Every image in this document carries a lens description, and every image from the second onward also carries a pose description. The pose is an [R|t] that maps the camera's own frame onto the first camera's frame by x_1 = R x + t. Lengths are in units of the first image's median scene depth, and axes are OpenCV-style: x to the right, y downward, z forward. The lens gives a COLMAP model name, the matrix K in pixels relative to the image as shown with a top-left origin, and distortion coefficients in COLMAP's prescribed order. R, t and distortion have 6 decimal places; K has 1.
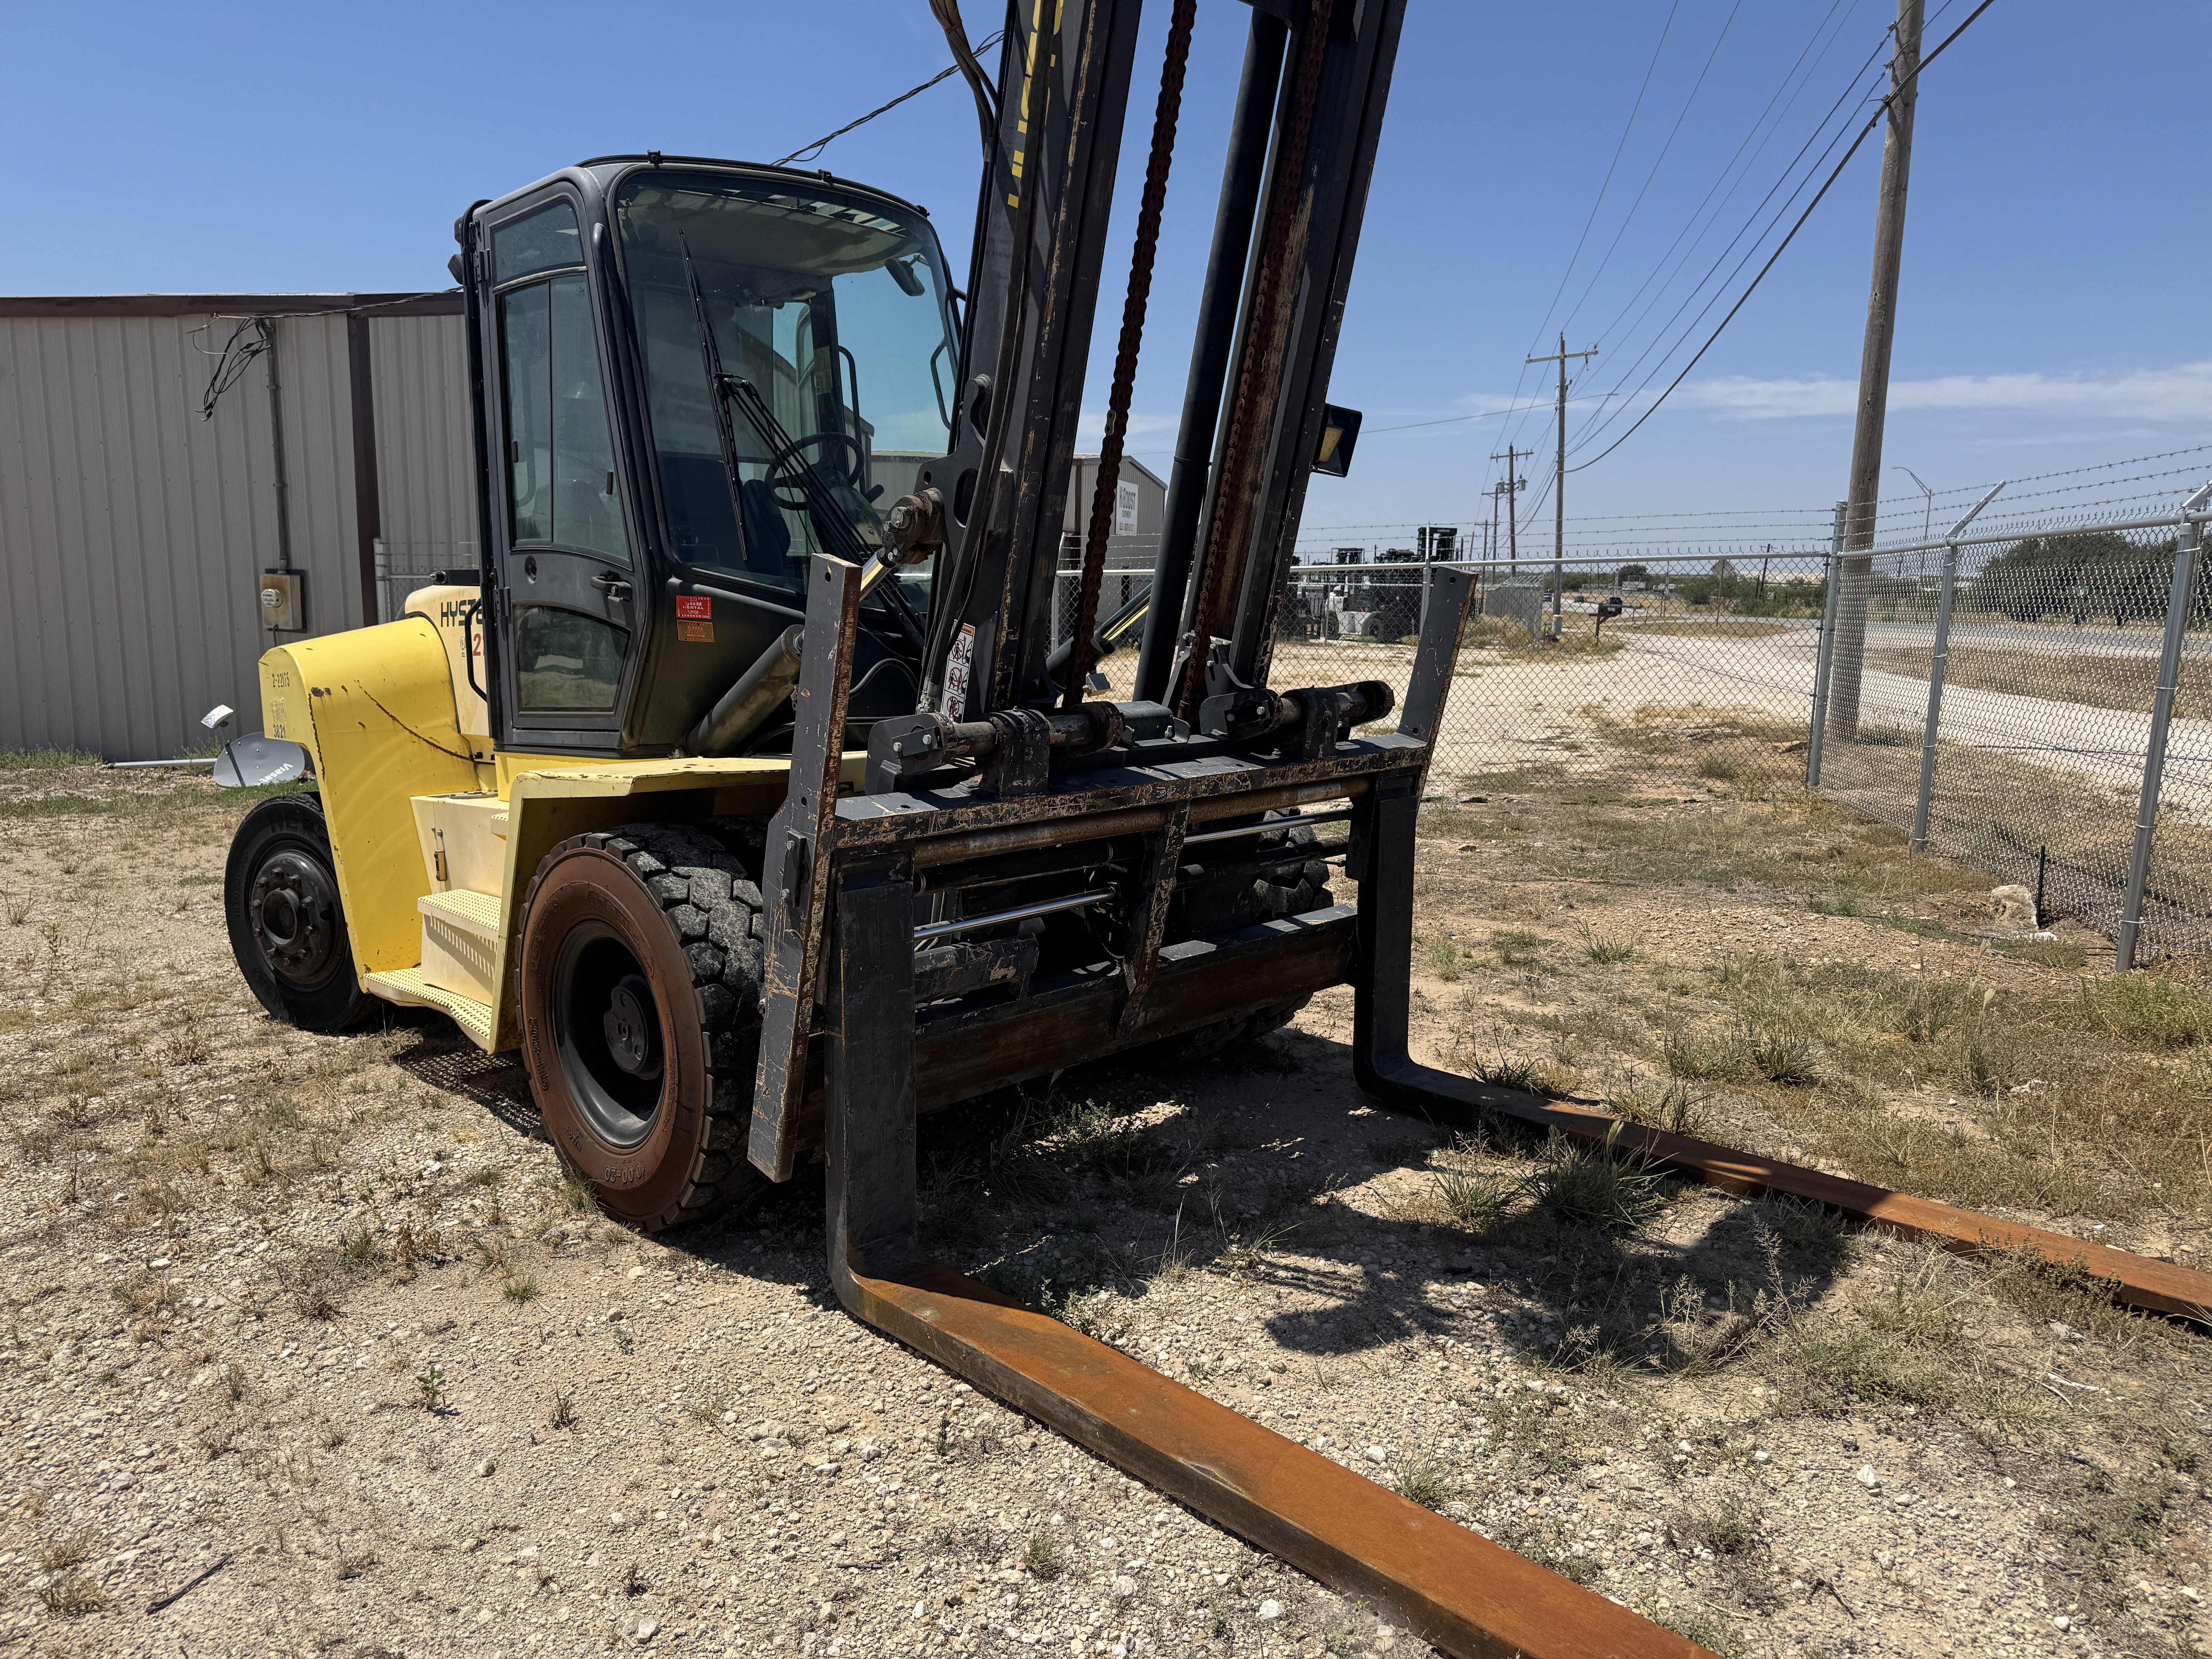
lens RADIAL K [[1541.0, 0, 1101.7], [0, 1541.0, 837.5], [0, 0, 1]] dist [0.106813, -0.175819]
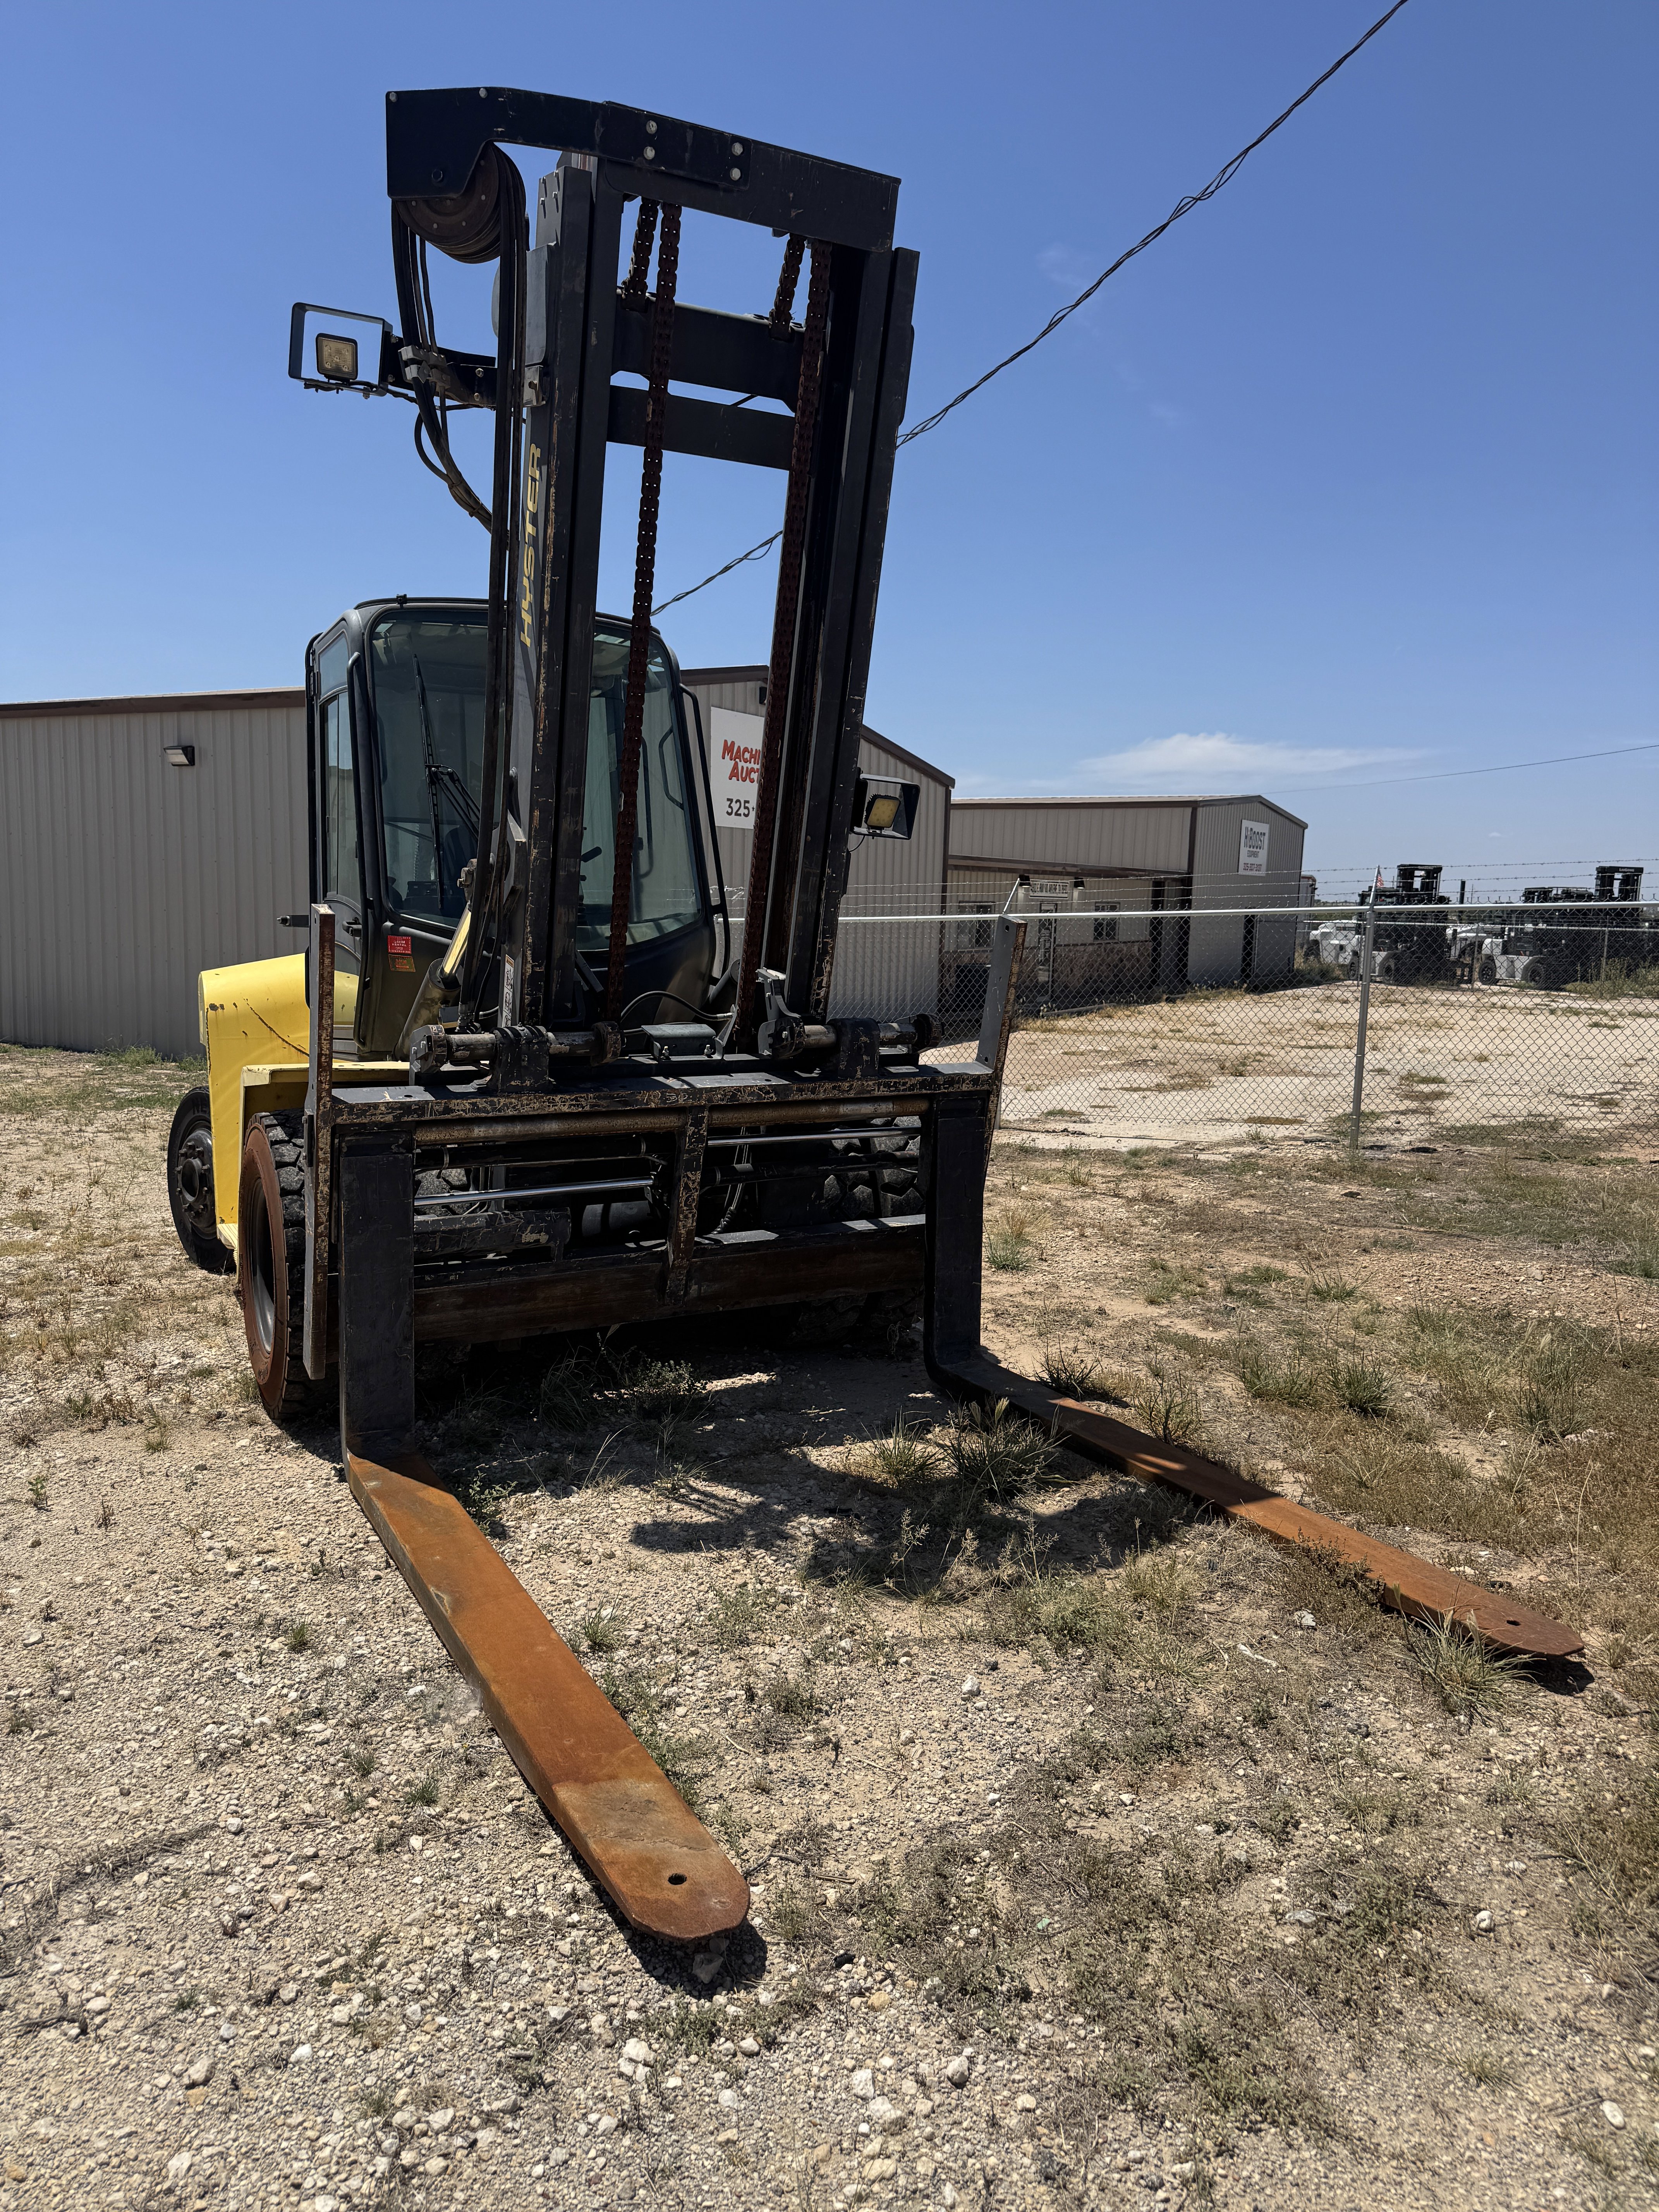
lens RADIAL K [[1541.0, 0, 814.0], [0, 1541.0, 1101.5], [0, 0, 1]] dist [0.106813, -0.175819]
pose [[0.954760, 0.038135, -0.294921, 0.519122], [-0.052422, 0.997796, -0.040688, 0.017467], [0.292719, 0.054308, 0.954655, -0.131891]]
